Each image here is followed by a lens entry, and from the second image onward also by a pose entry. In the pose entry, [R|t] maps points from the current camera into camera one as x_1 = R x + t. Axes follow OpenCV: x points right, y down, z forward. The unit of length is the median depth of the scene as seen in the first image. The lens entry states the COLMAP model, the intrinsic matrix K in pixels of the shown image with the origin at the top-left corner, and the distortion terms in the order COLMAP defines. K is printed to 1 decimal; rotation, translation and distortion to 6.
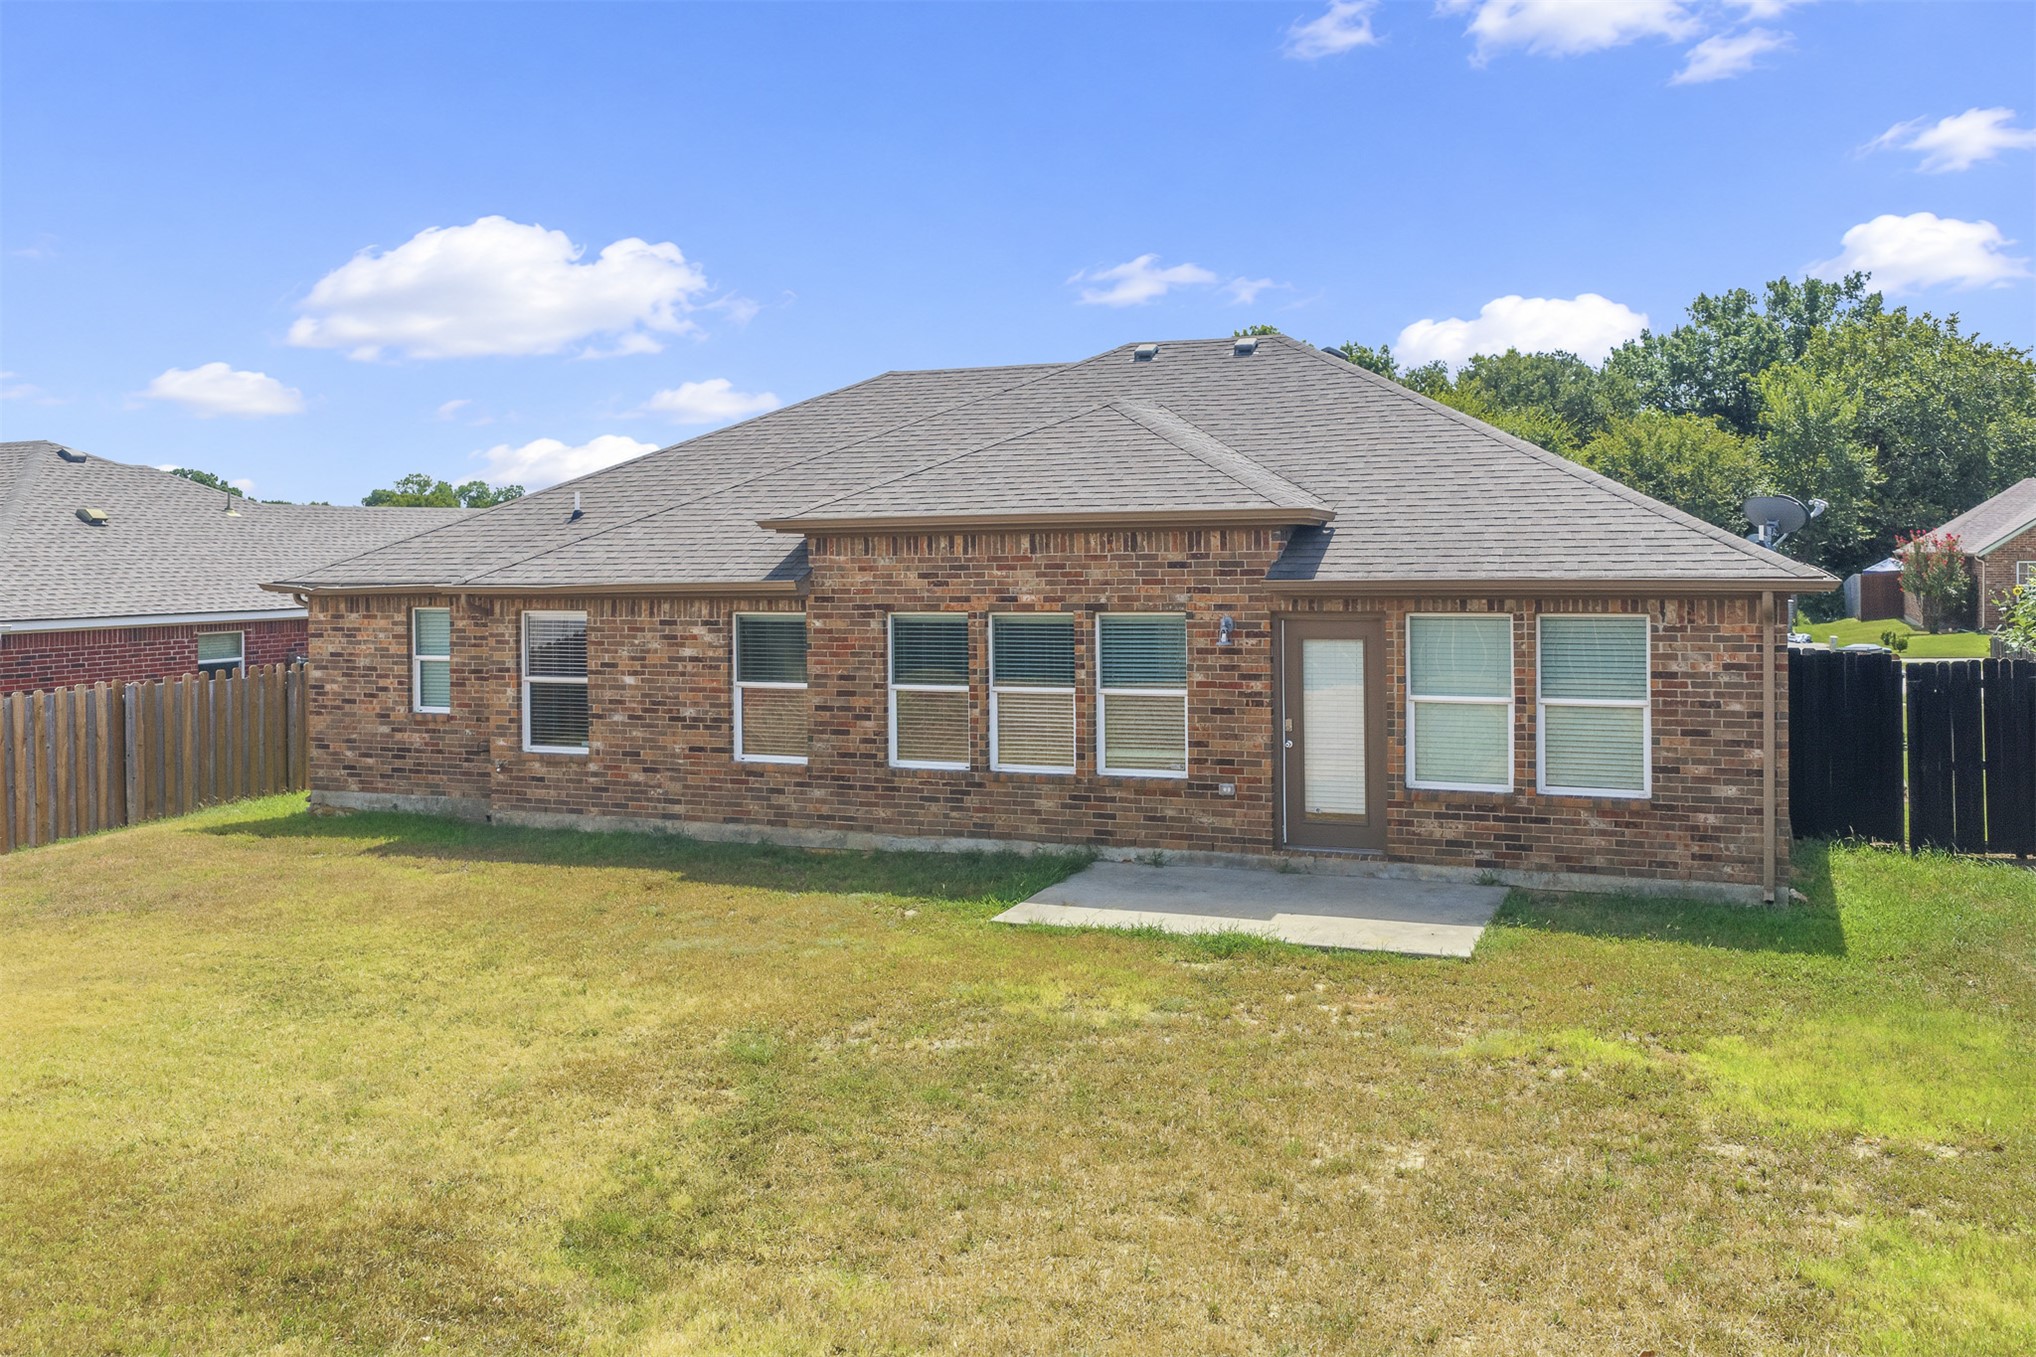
lens RADIAL K [[1644.9, 0, 1019.7], [0, 1644.9, 685.4], [0, 0, 1]] dist [0.002991, -0.002226]
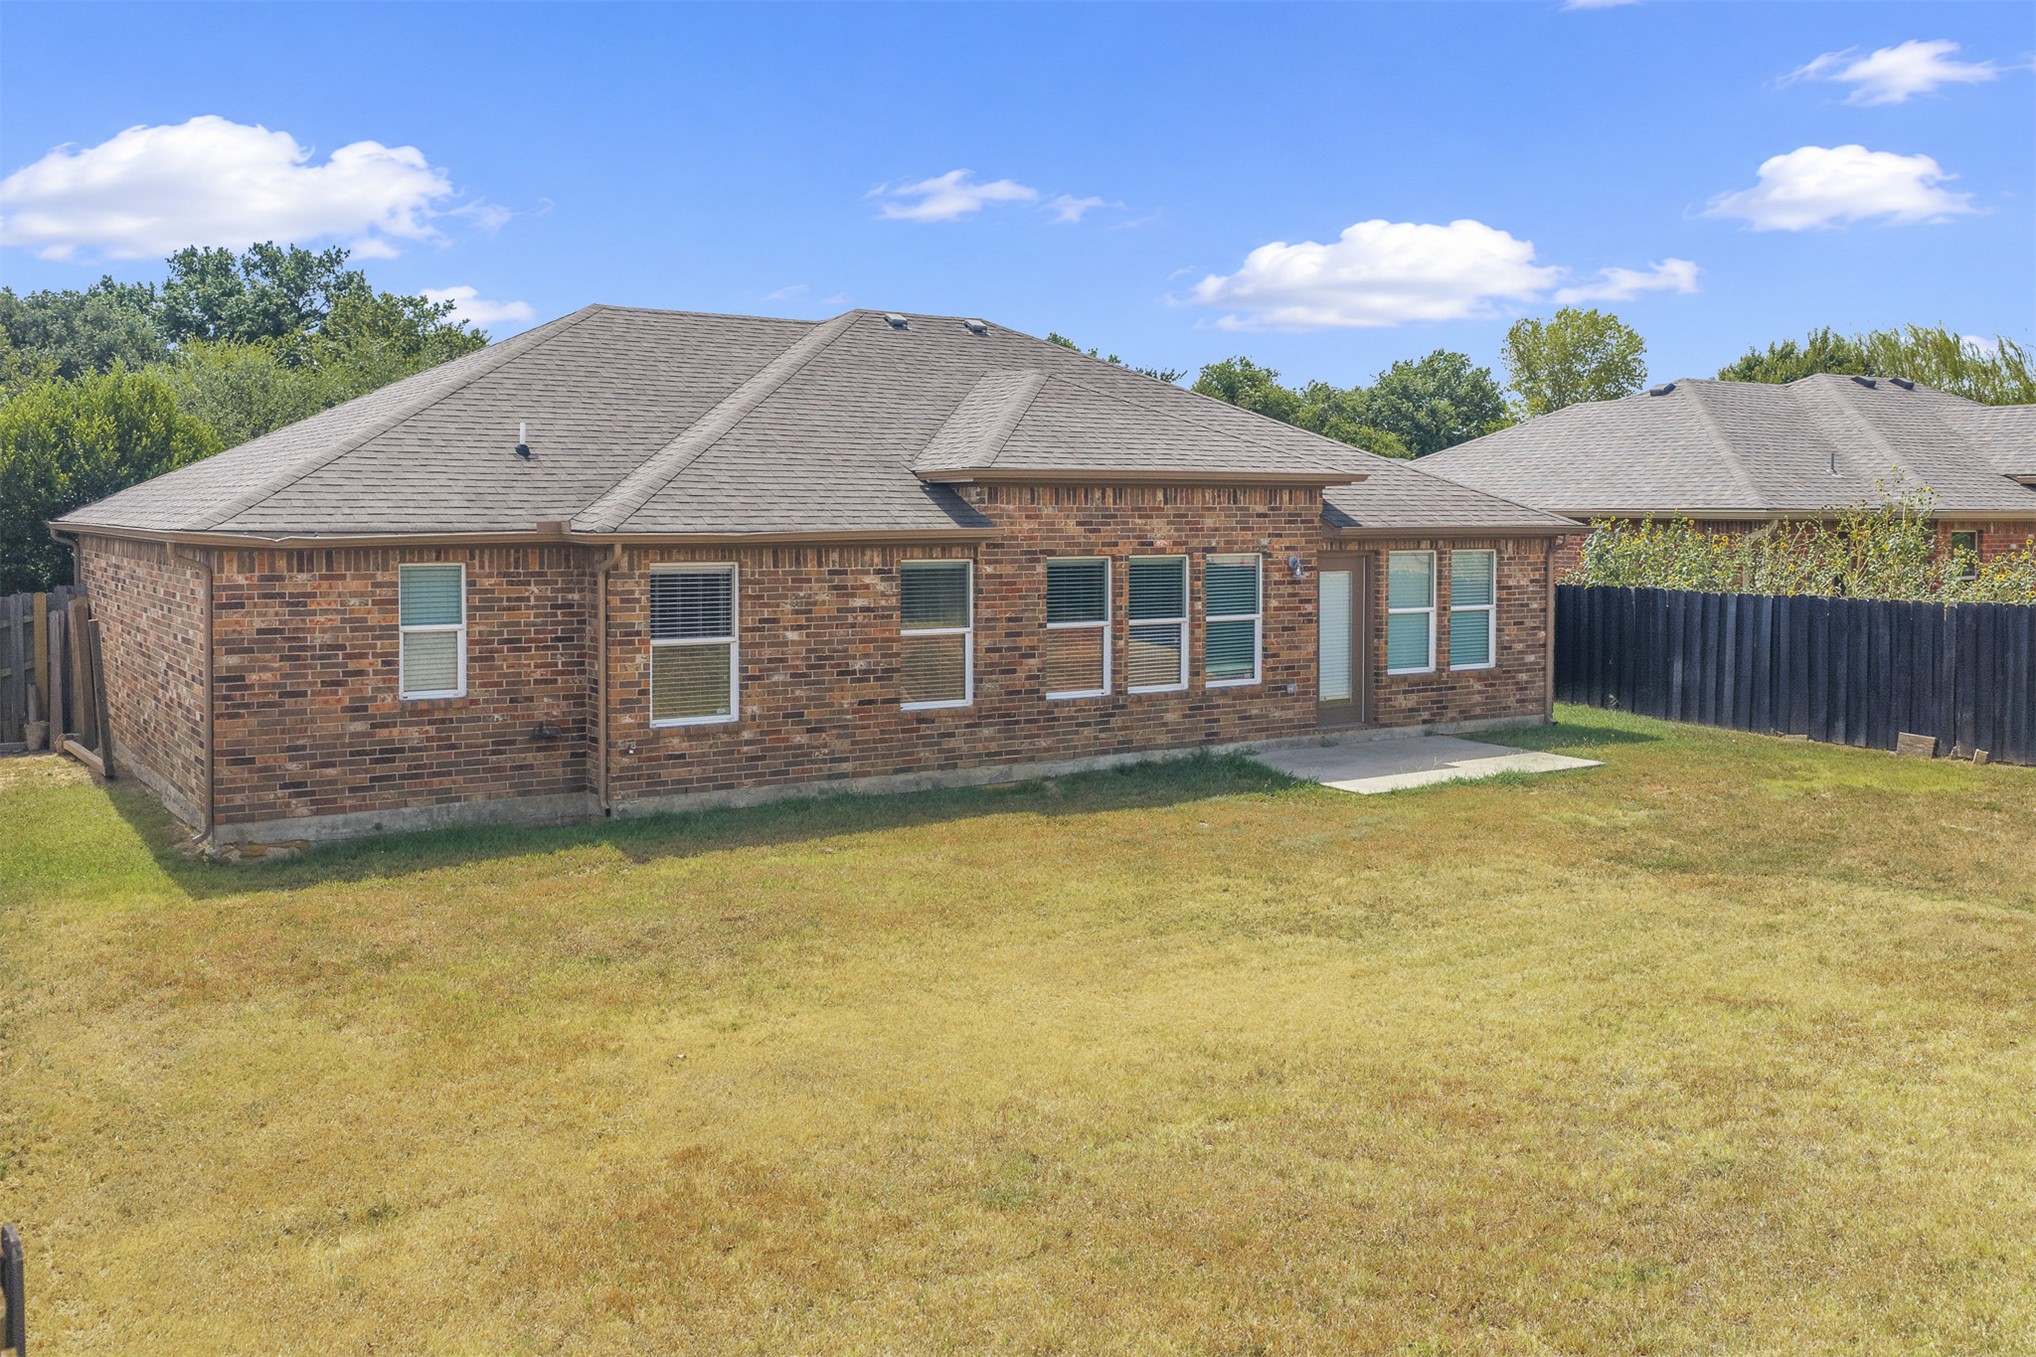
lens RADIAL K [[1644.9, 0, 1019.9], [0, 1644.9, 668.6], [0, 0, 1]] dist [0.002991, -0.002226]
pose [[0.590175, -0.067652, 0.804436, -0.937409], [0.053739, 0.997564, 0.044468, -0.019680], [-0.805485, 0.016986, 0.592373, 0.360176]]
